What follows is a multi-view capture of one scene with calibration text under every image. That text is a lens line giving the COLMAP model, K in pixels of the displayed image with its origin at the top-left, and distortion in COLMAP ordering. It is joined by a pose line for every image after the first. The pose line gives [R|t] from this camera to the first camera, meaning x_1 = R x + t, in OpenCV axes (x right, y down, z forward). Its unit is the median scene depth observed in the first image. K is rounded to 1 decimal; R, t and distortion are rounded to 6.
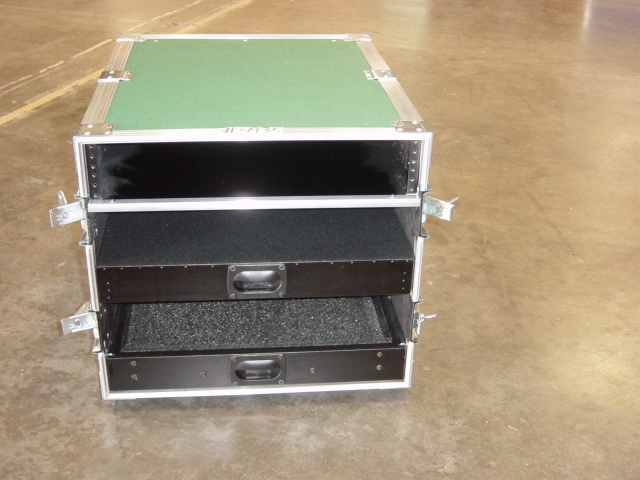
lens RADIAL K [[862.3, 0, 318.2], [0, 862.3, 255.6], [0, 0, 1]] dist [-0.111586, 0.000000]
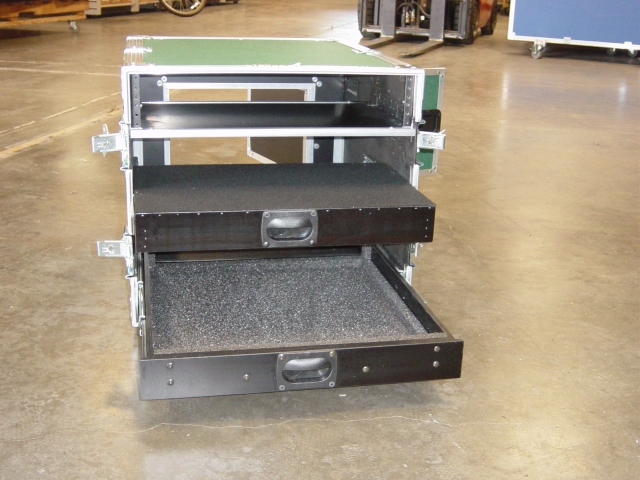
lens RADIAL K [[862.3, 0, 318.3], [0, 862.3, 244.9], [0, 0, 1]] dist [-0.111586, 0.000000]
pose [[0.995291, -0.026701, 0.093183, -0.102423], [0.041589, 0.985964, -0.161695, 0.223629], [-0.087557, 0.164809, 0.982432, -0.094490]]
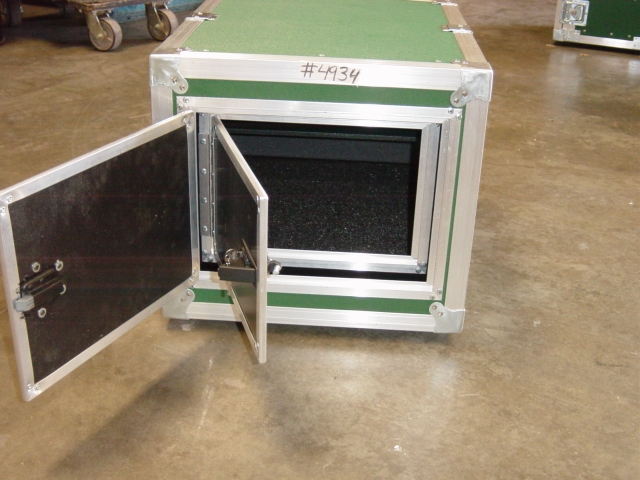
lens RADIAL K [[862.3, 0, 323.5], [0, 862.3, 242.6], [0, 0, 1]] dist [-0.111586, 0.000000]
pose [[-0.987385, -0.120469, 0.102750, -0.199662], [0.010291, 0.598737, 0.800880, -0.825554], [-0.158001, 0.791834, -0.589944, 1.705662]]
